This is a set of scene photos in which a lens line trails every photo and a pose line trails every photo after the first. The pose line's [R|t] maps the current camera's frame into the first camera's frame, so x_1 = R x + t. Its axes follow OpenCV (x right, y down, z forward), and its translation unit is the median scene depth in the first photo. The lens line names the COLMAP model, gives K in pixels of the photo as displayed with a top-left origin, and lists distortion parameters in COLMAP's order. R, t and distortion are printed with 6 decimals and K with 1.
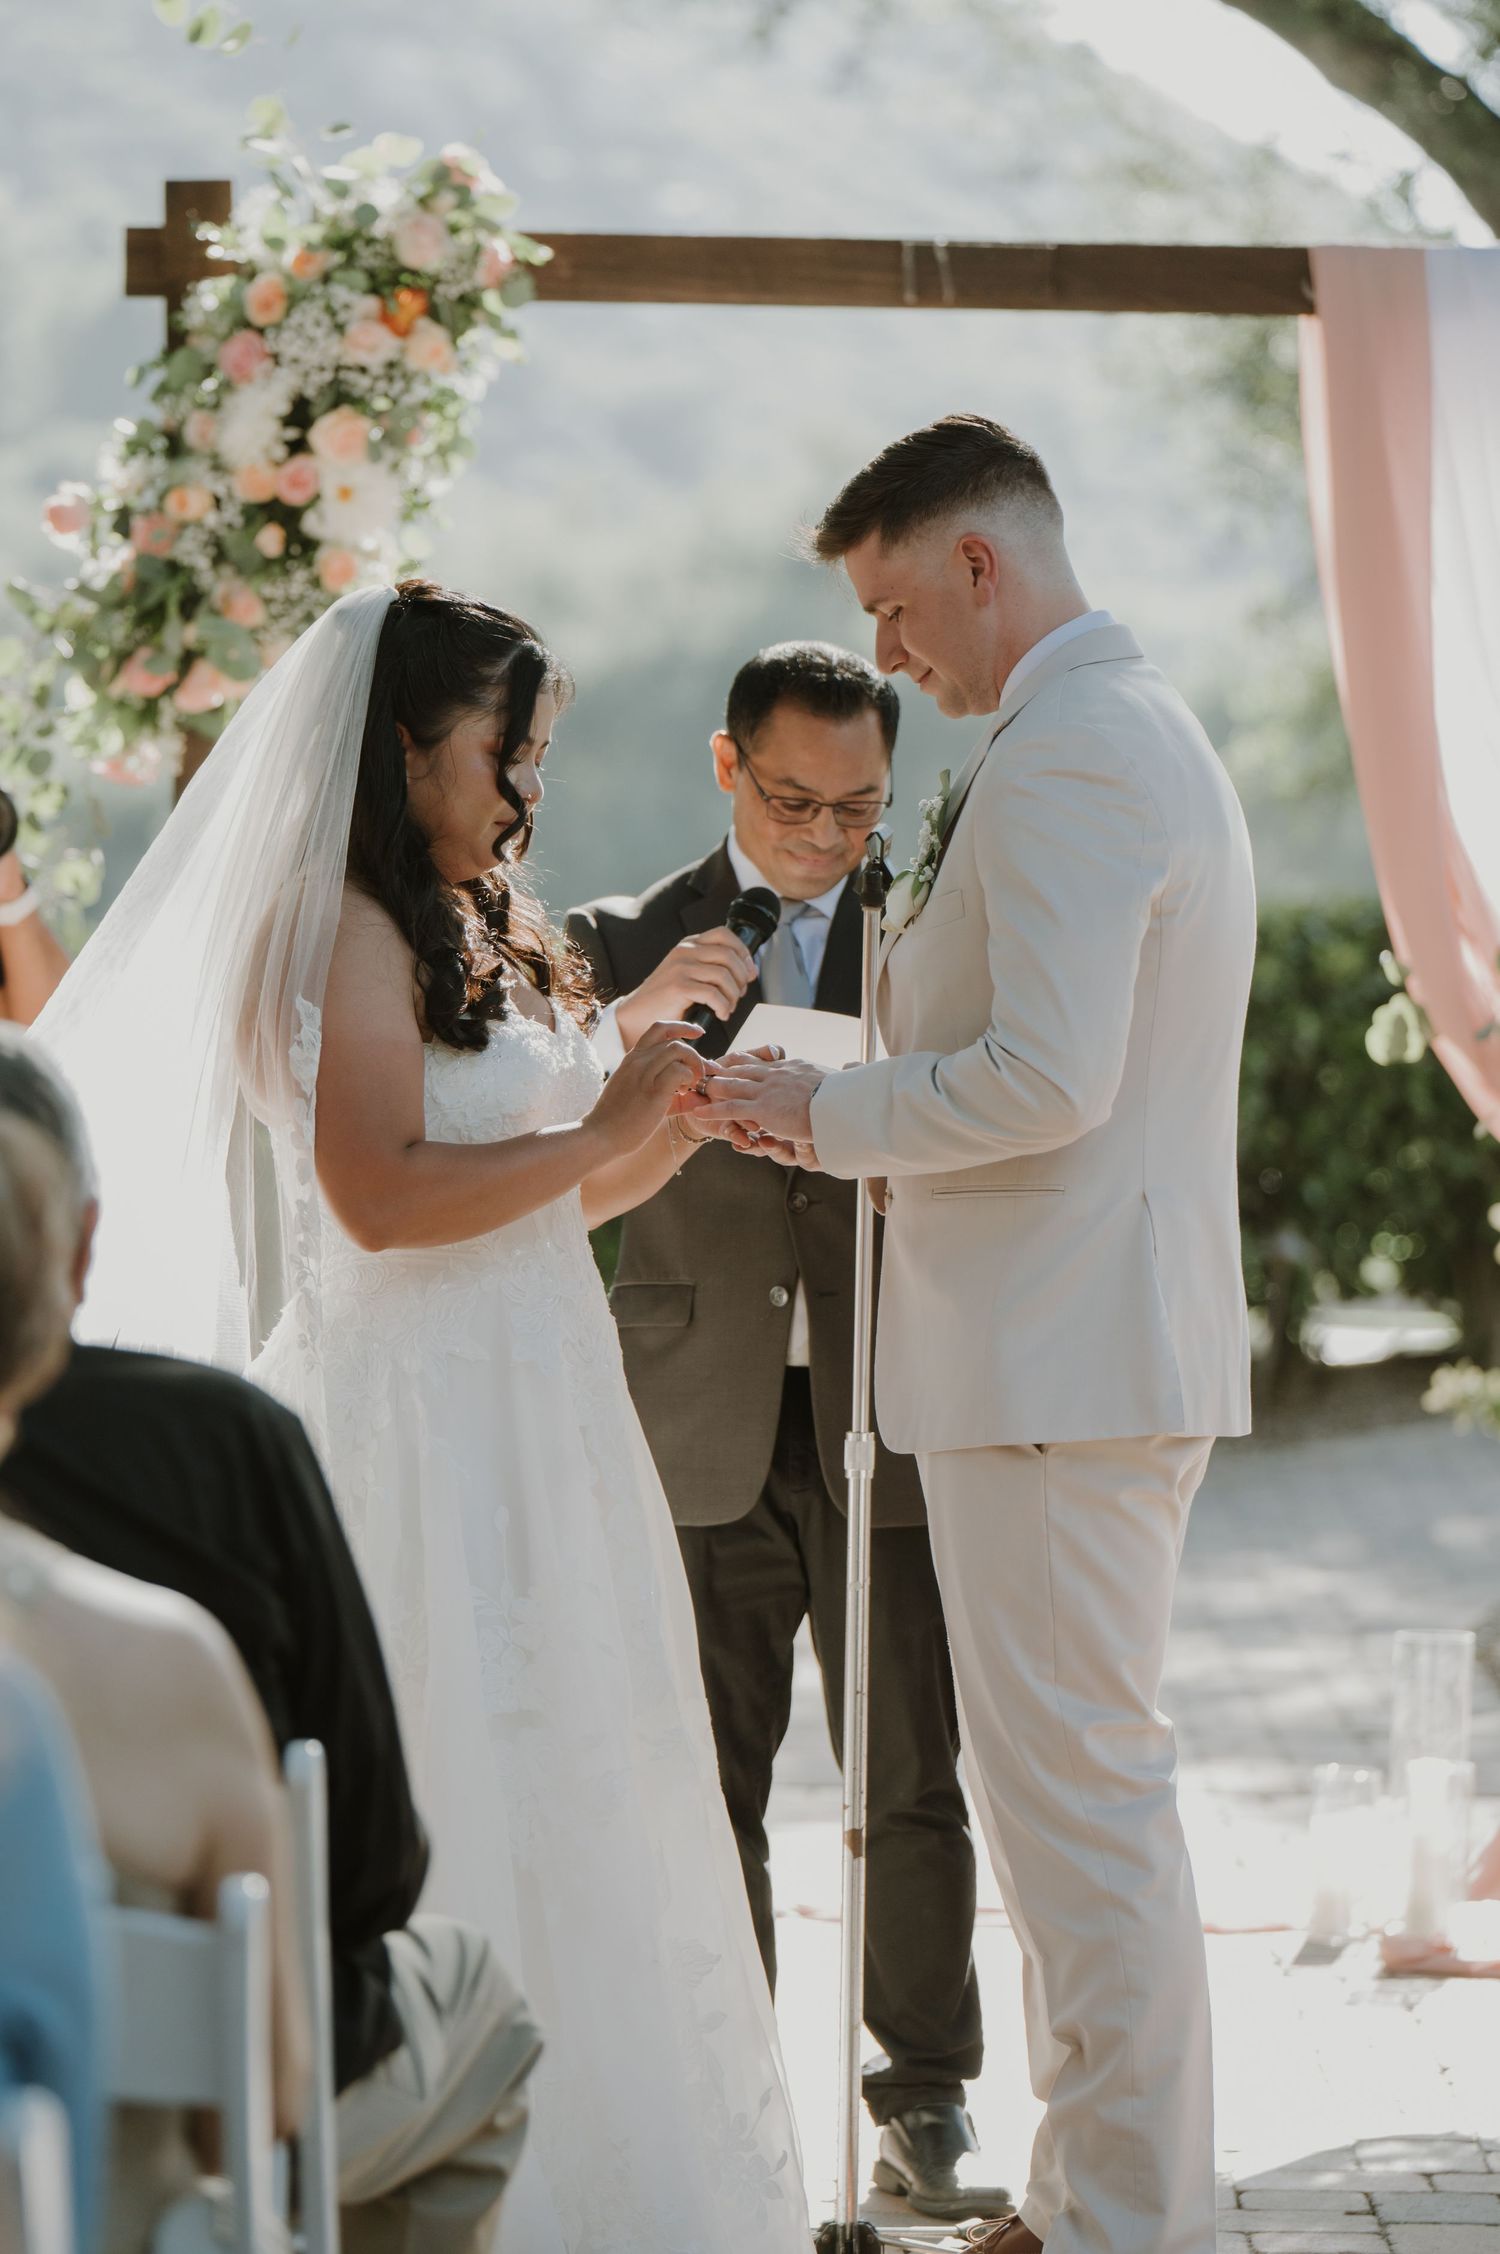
lens RADIAL K [[7784.0, 0, 750.0], [0, 7784.0, 1127.0], [0, 0, 1]] dist [0.132361, -0.315514]
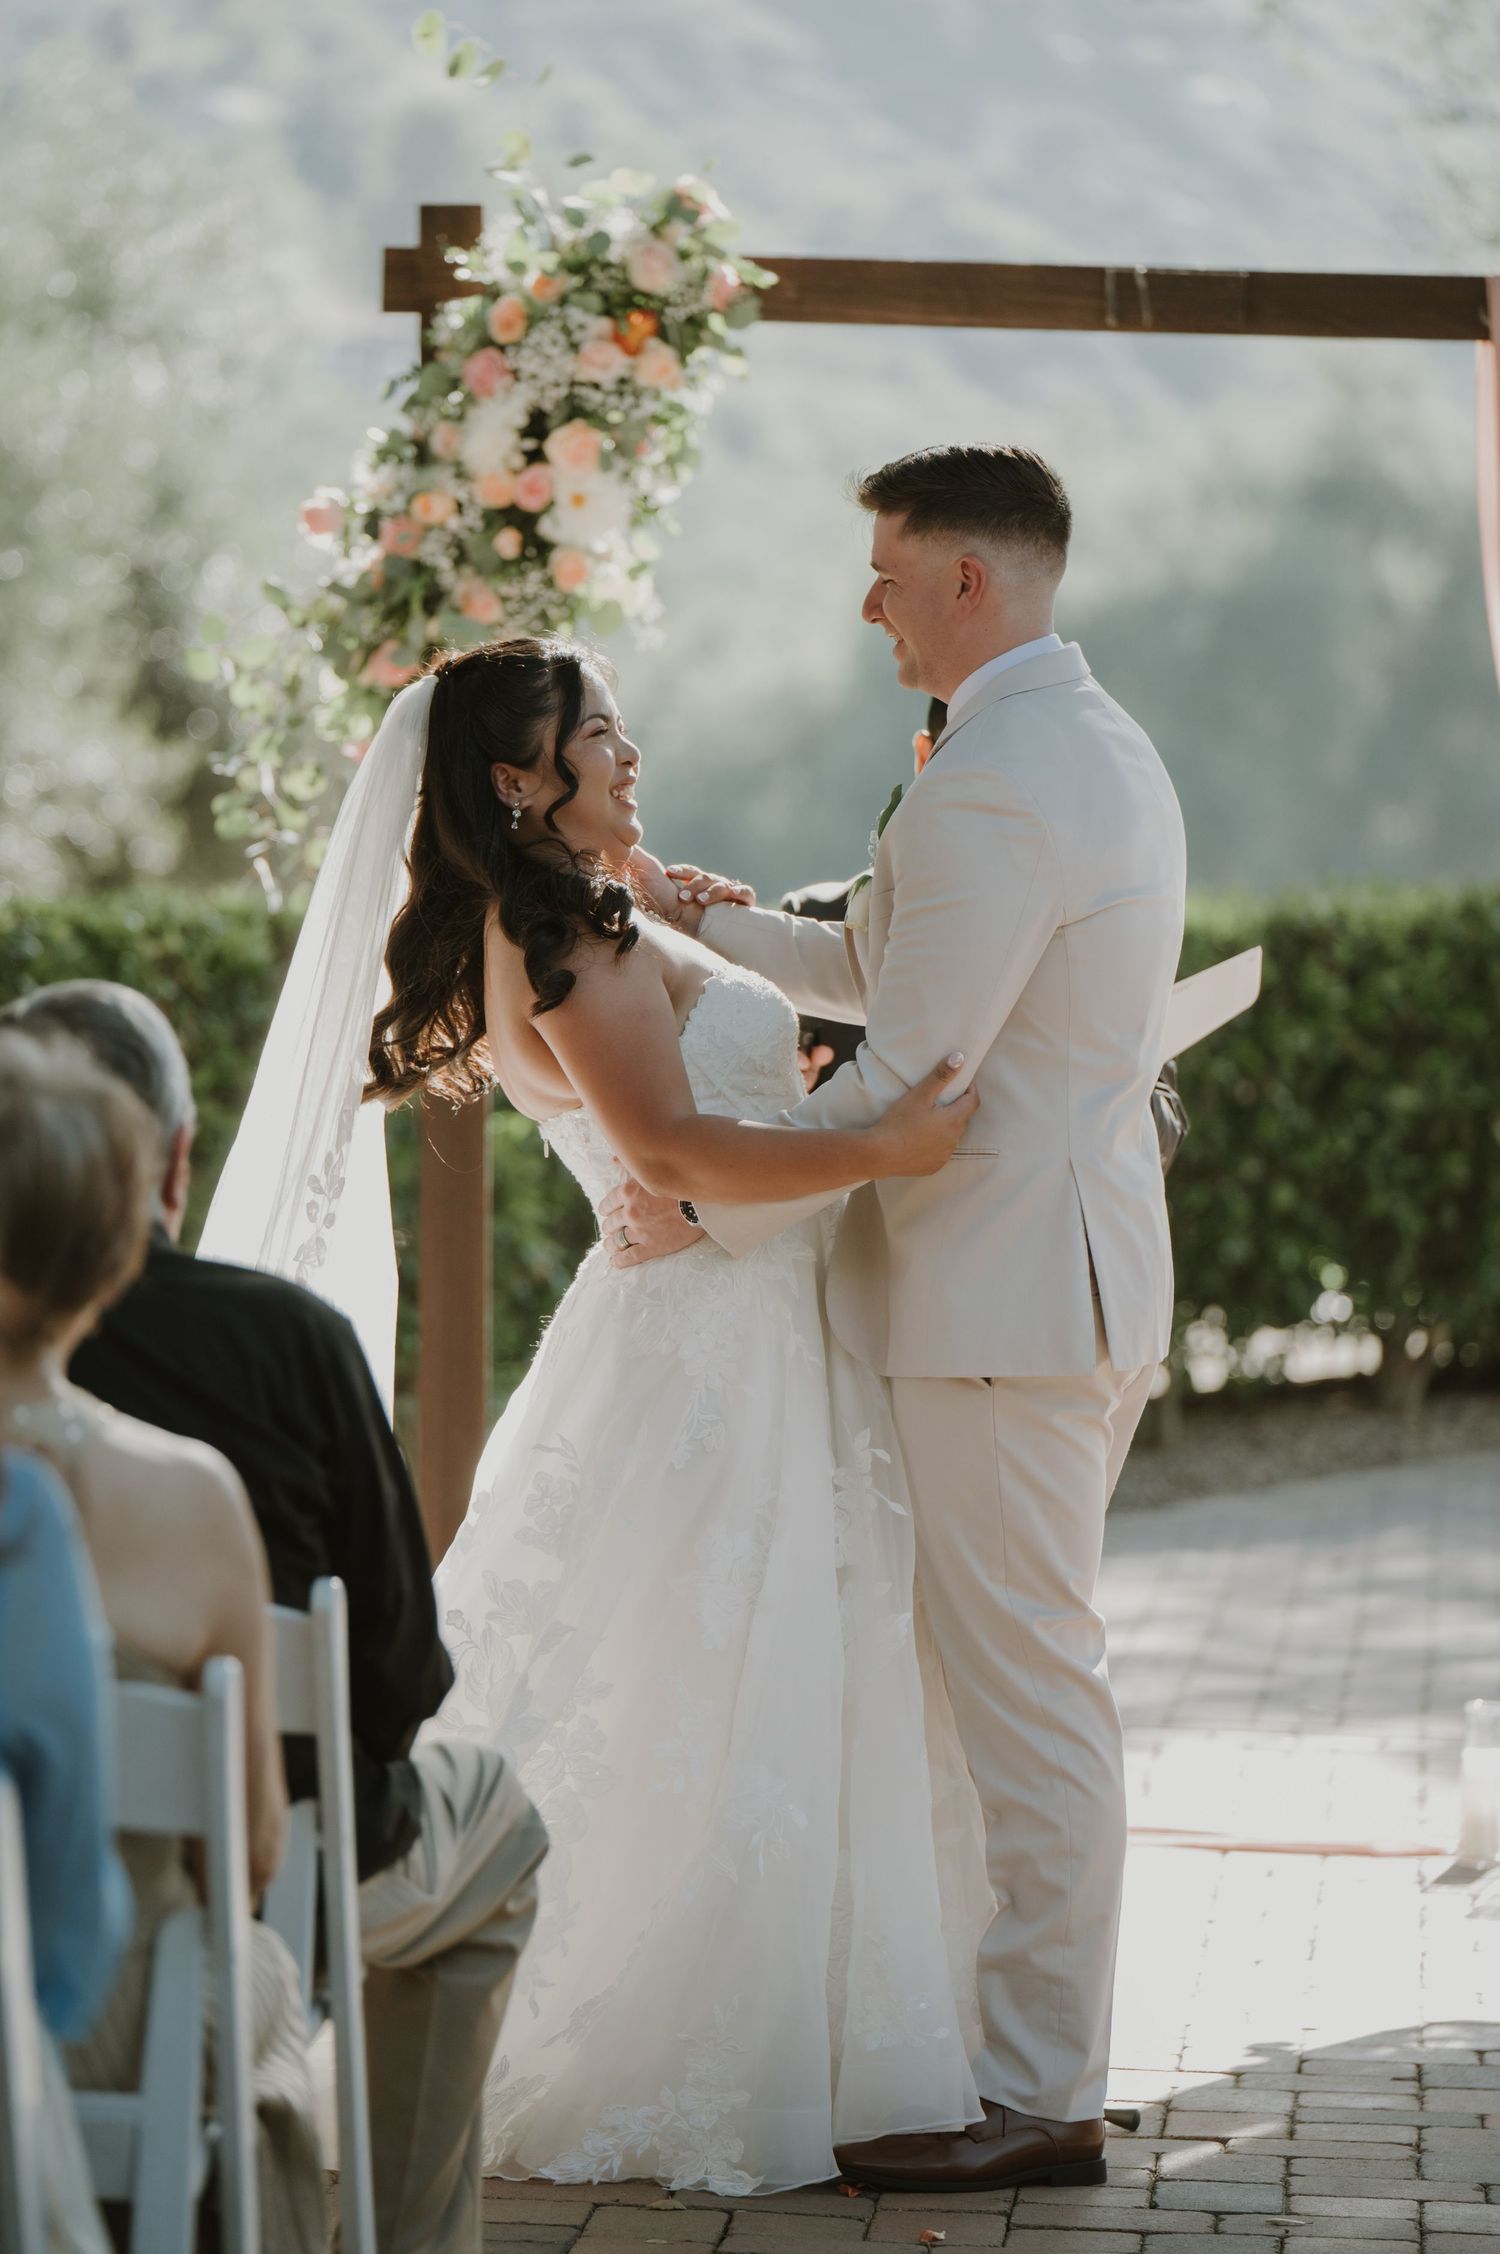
lens RADIAL K [[8452.9, 0, 750.0], [0, 8452.9, 1127.0], [0, 0, 1]] dist [0.196875, 4.166348]
pose [[0.997966, 0.016523, -0.061565, 0.045327], [-0.016285, 0.999858, 0.004365, -0.000096], [0.061629, -0.003354, 0.998094, -0.167591]]
